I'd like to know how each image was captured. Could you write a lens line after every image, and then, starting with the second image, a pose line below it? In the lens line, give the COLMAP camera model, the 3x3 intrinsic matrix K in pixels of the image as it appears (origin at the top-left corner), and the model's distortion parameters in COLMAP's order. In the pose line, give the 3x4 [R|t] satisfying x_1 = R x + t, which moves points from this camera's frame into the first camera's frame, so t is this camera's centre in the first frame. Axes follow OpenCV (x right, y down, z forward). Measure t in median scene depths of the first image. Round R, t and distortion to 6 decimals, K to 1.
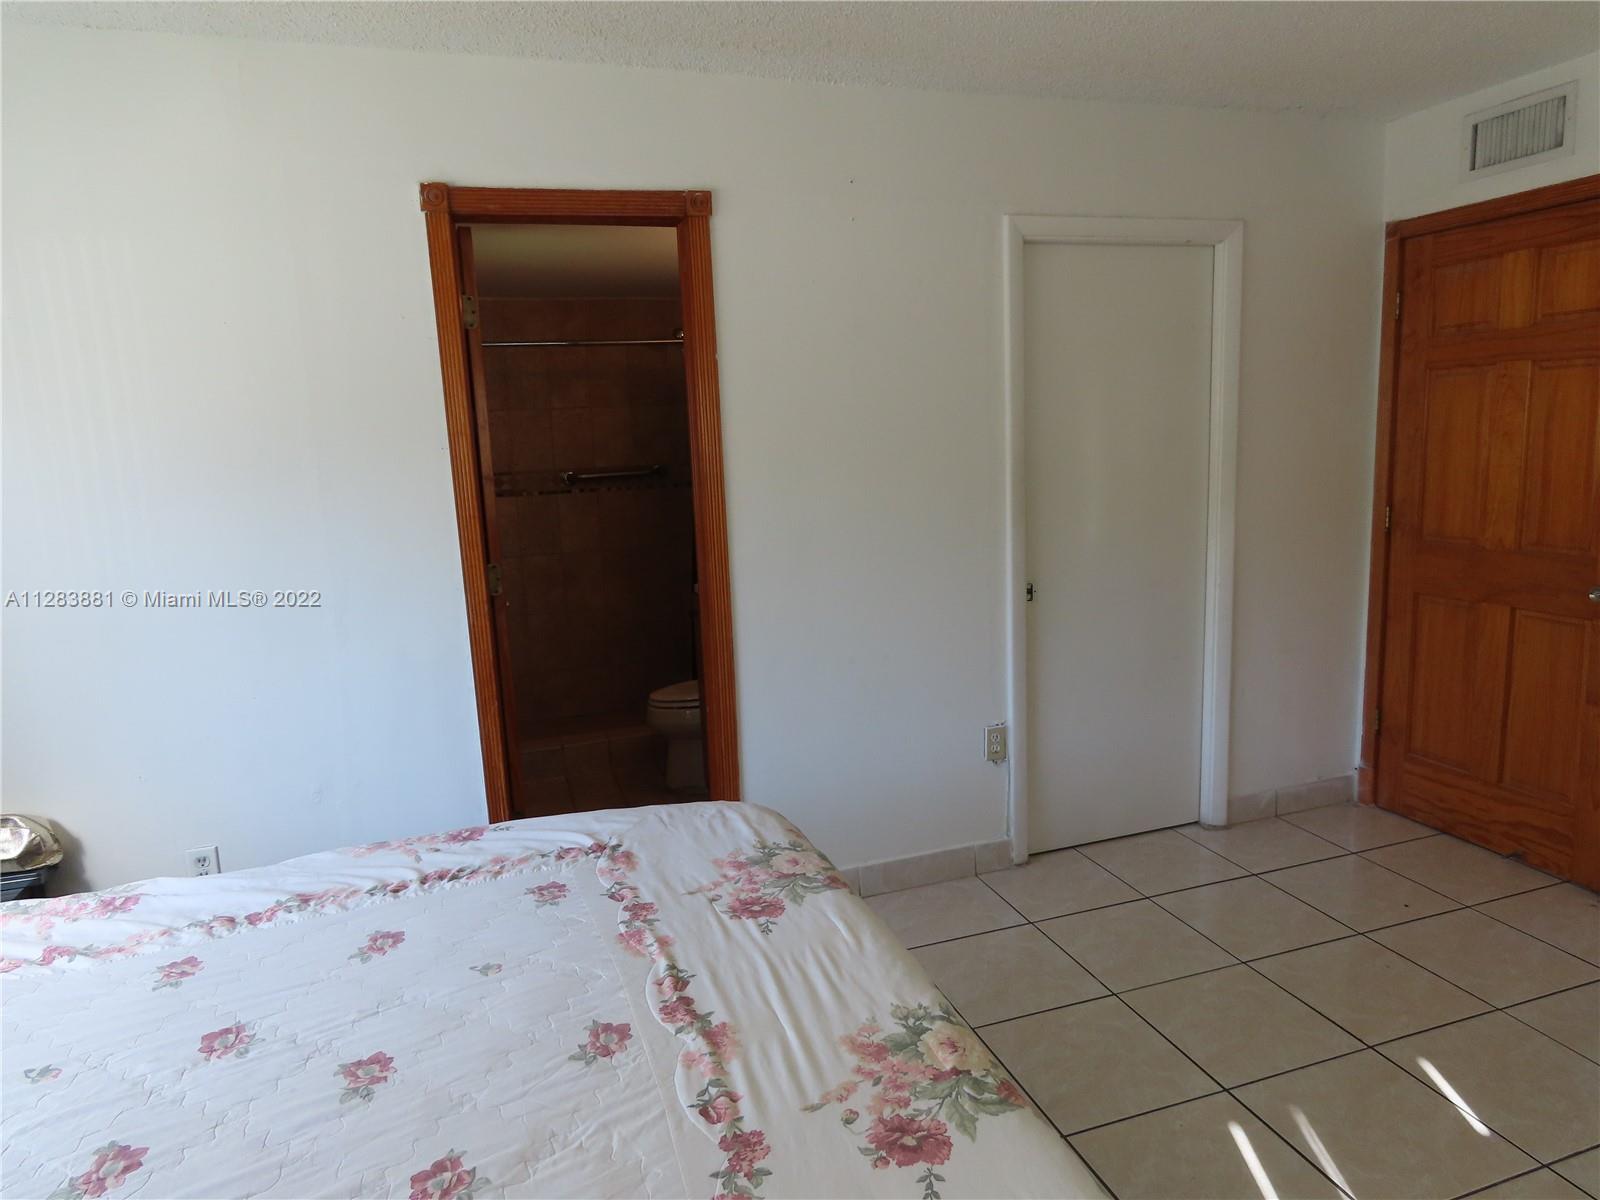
lens RADIAL K [[1007.9, 0, 800.0], [0, 1007.9, 600.0], [0, 0, 1]] dist [-0.012709, 0.003404]
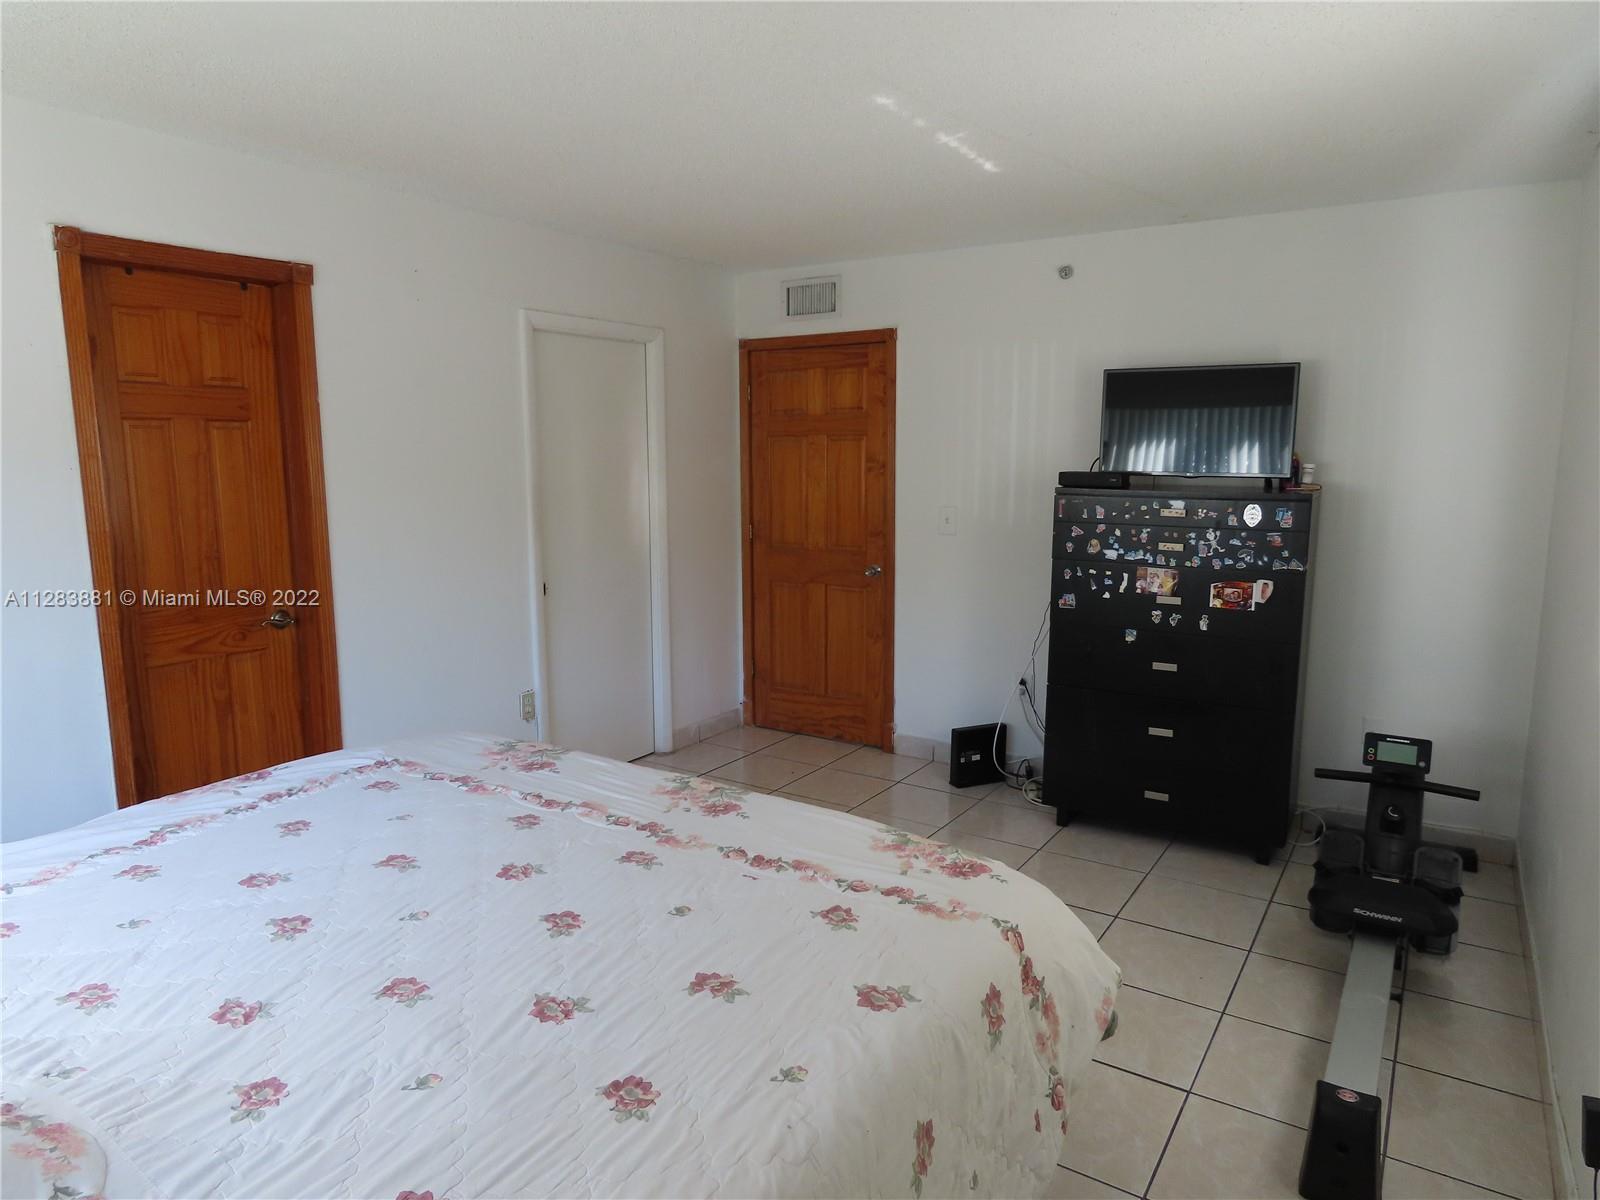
lens RADIAL K [[1007.9, 0, 800.0], [0, 1007.9, 600.0], [0, 0, 1]] dist [-0.012709, 0.003404]
pose [[0.779001, -0.050595, 0.624978, -0.344788], [0.072959, 0.997283, -0.010205, 0.045557], [-0.622763, 0.053548, 0.780576, -0.250772]]
